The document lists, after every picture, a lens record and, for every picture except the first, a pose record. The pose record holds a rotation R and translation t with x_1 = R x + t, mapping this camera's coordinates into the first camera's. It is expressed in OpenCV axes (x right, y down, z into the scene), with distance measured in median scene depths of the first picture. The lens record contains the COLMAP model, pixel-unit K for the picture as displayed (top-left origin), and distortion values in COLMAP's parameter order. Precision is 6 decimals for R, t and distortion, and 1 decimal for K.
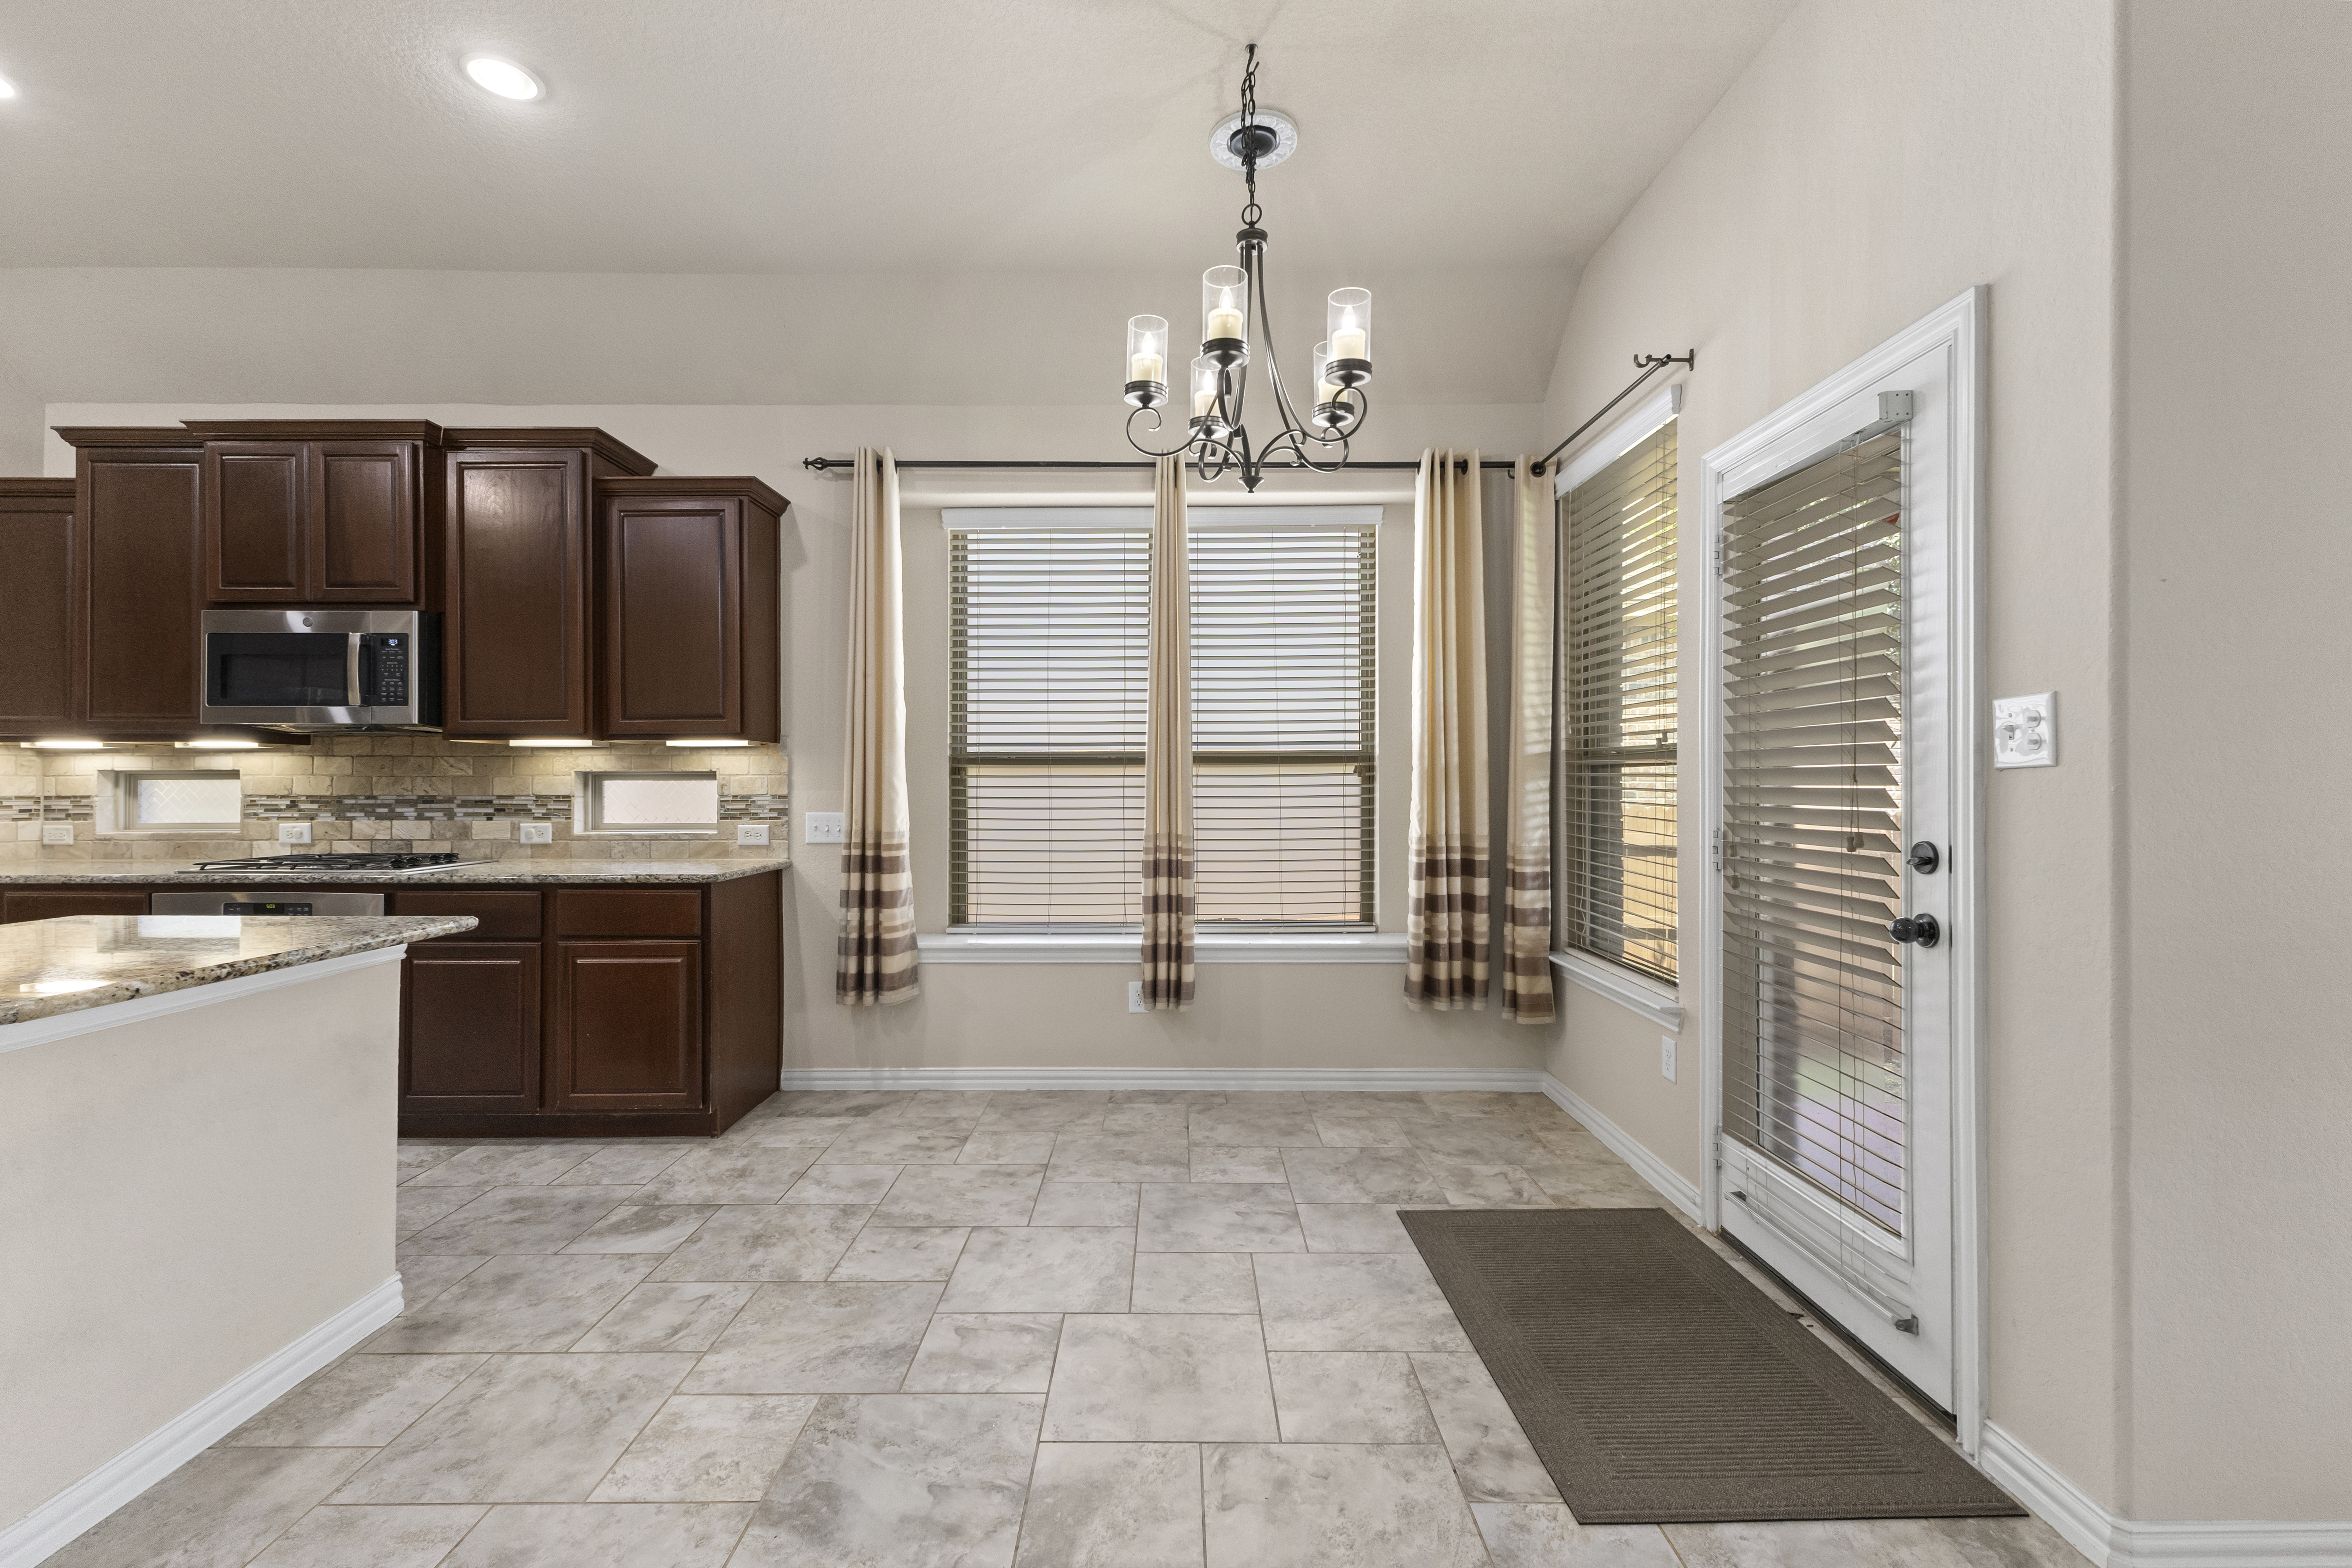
lens RADIAL K [[1014.6, 0, 1176.1], [0, 1014.6, 775.5], [0, 0, 1]] dist [0.013488, -0.003848]
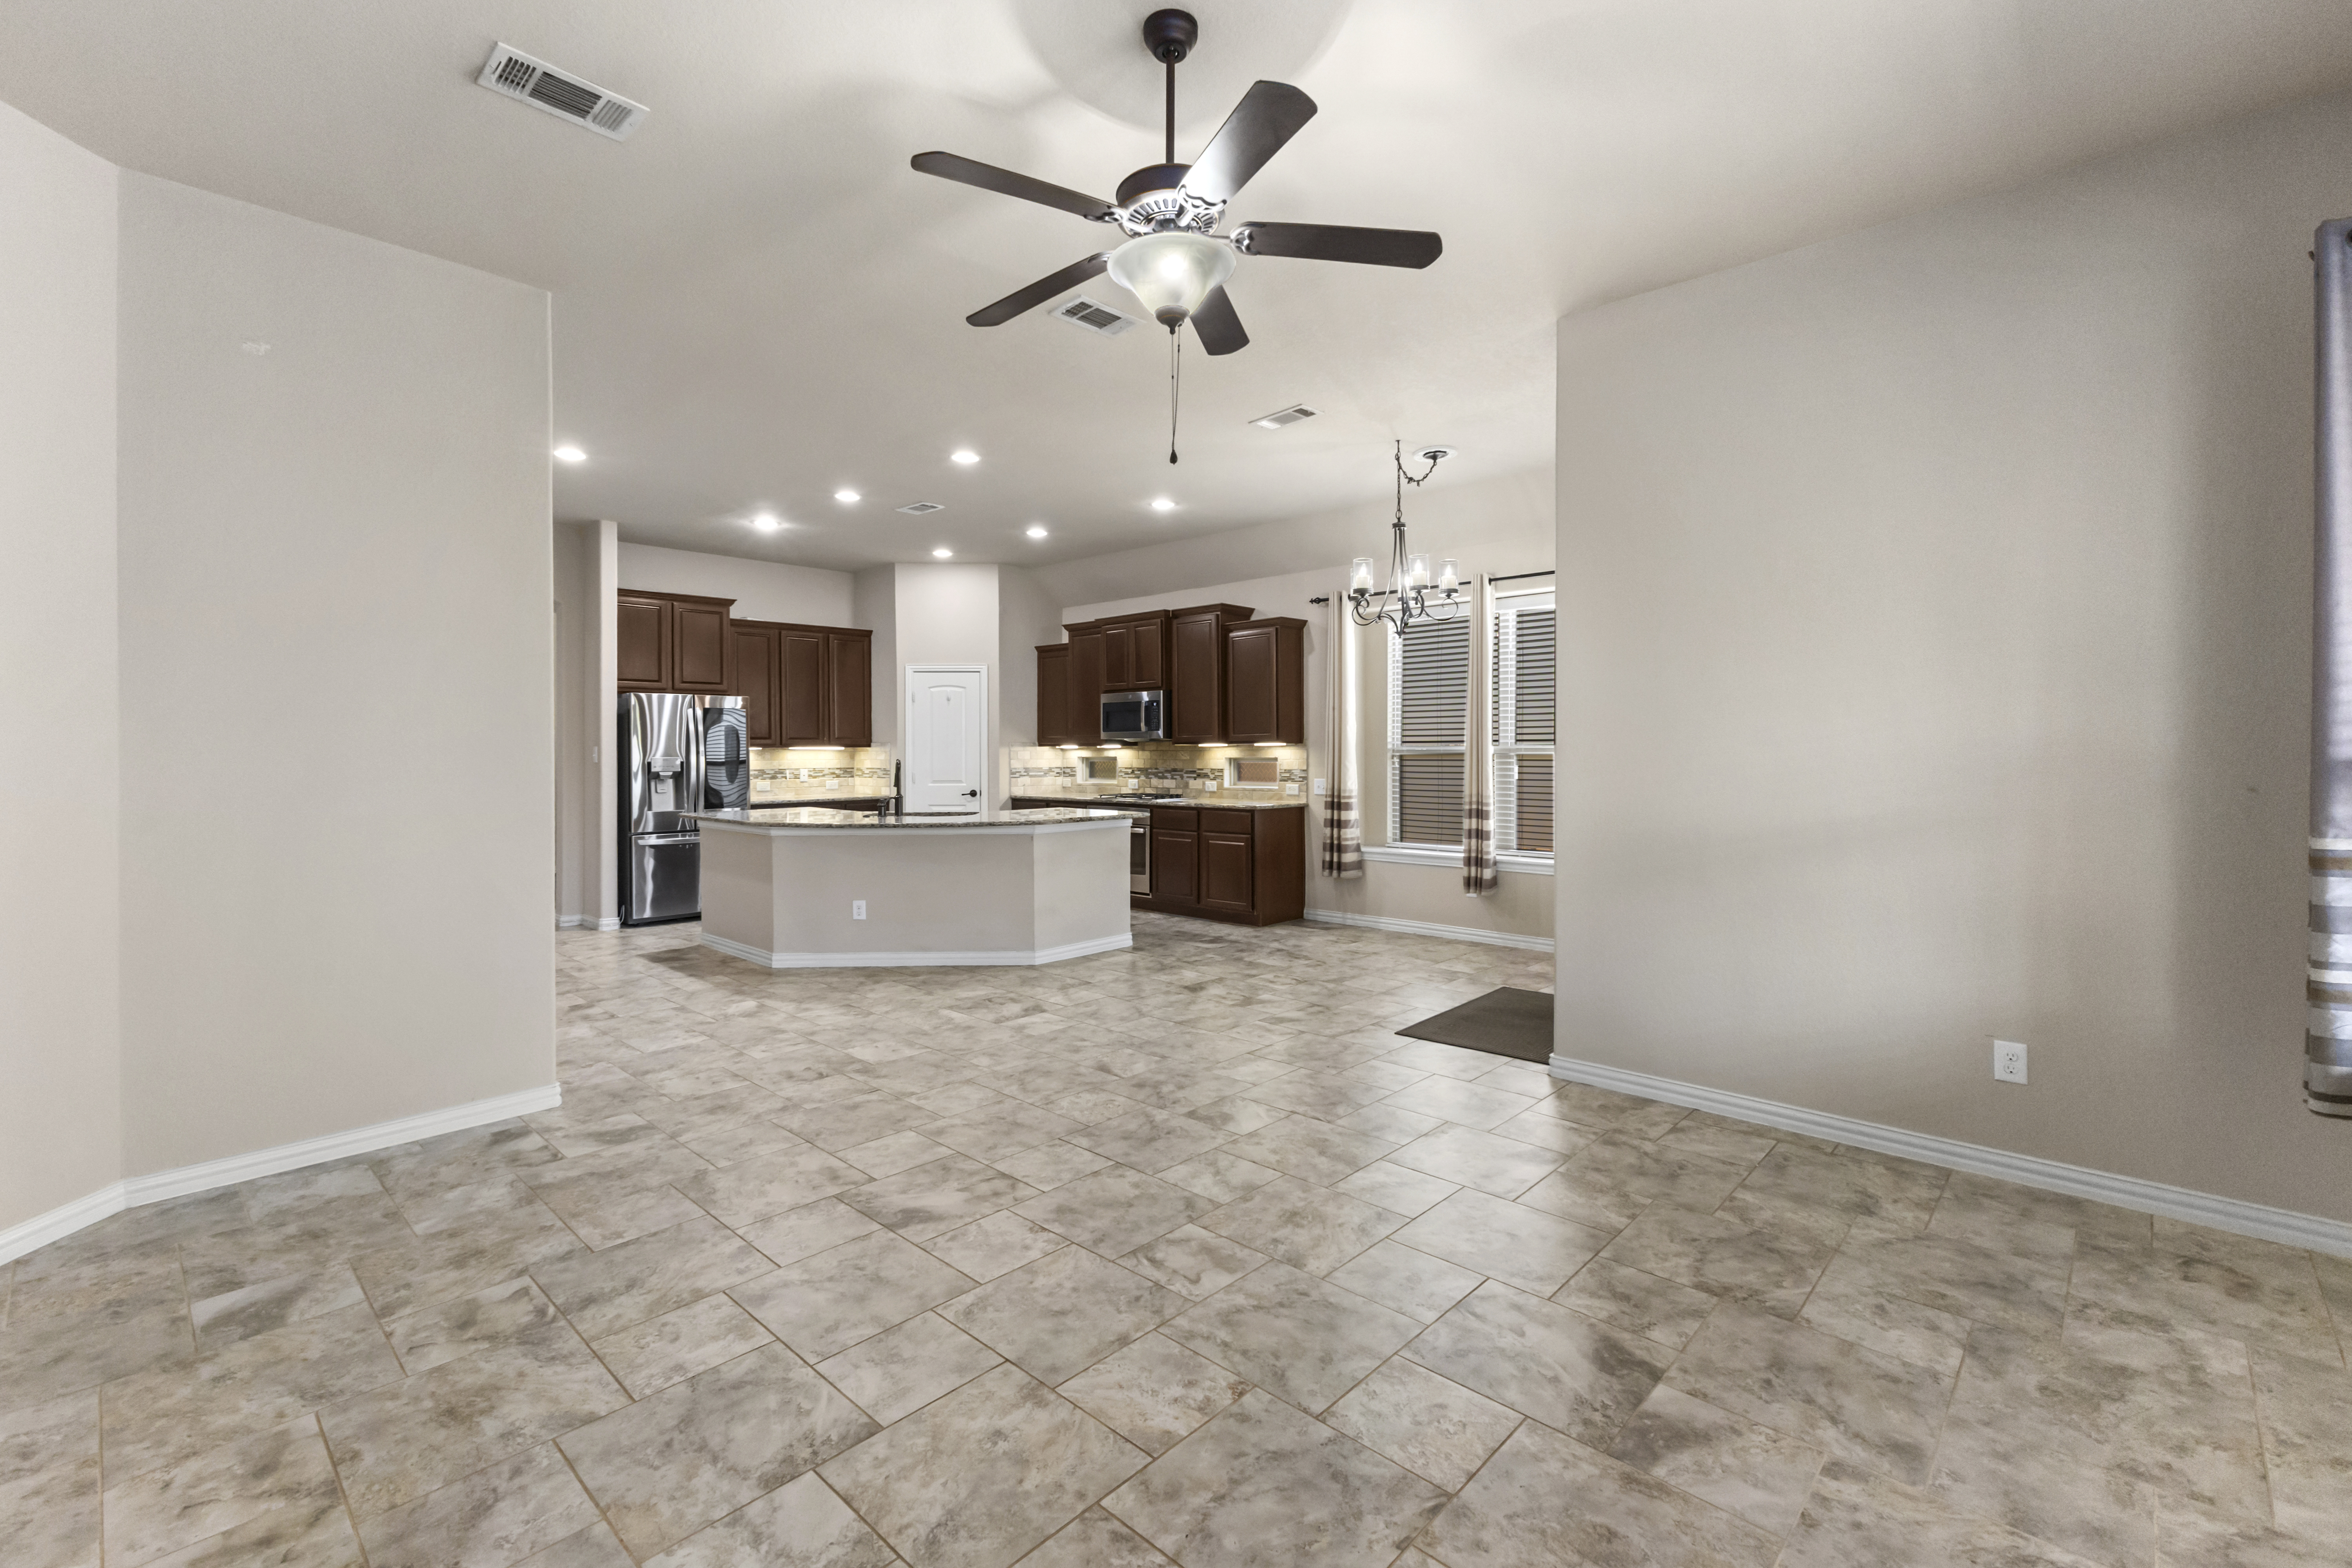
lens RADIAL K [[1014.6, 0, 1168.5], [0, 1014.6, 744.5], [0, 0, 1]] dist [0.013488, -0.003848]
pose [[0.725094, -0.007492, -0.688609, 0.821338], [0.008610, 0.999961, -0.001814, -0.029630], [0.688596, -0.004614, 0.725131, -0.644169]]
